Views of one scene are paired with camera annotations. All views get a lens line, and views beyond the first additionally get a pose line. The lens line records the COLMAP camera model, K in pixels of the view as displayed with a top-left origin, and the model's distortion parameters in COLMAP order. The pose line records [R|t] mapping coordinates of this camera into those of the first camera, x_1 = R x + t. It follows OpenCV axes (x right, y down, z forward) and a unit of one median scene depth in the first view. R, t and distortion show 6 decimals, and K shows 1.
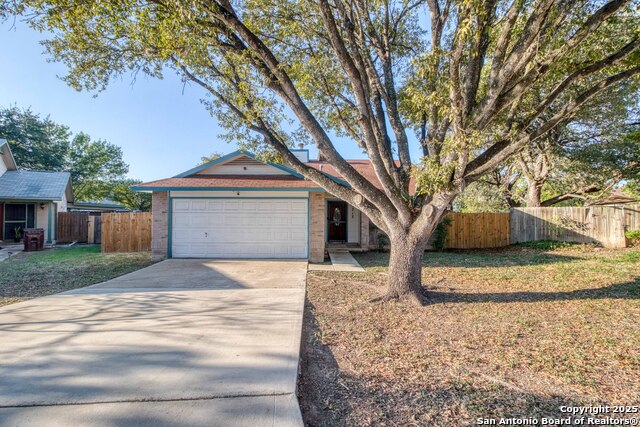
lens RADIAL K [[295.2, 0, 317.4], [0, 295.2, 209.5], [0, 0, 1]] dist [-0.002022, -0.000404]
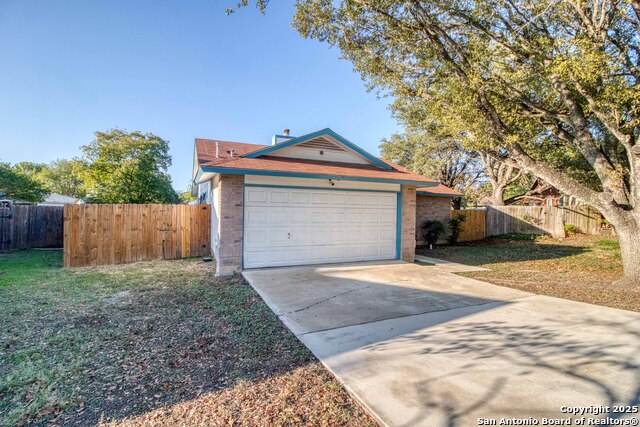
lens RADIAL K [[295.2, 0, 317.4], [0, 295.2, 209.5], [0, 0, 1]] dist [-0.002022, -0.000404]
pose [[0.918667, 0.011018, 0.394879, -0.579403], [-0.018270, 0.999726, 0.014608, 0.005361], [-0.394610, -0.020634, 0.918617, 0.258422]]
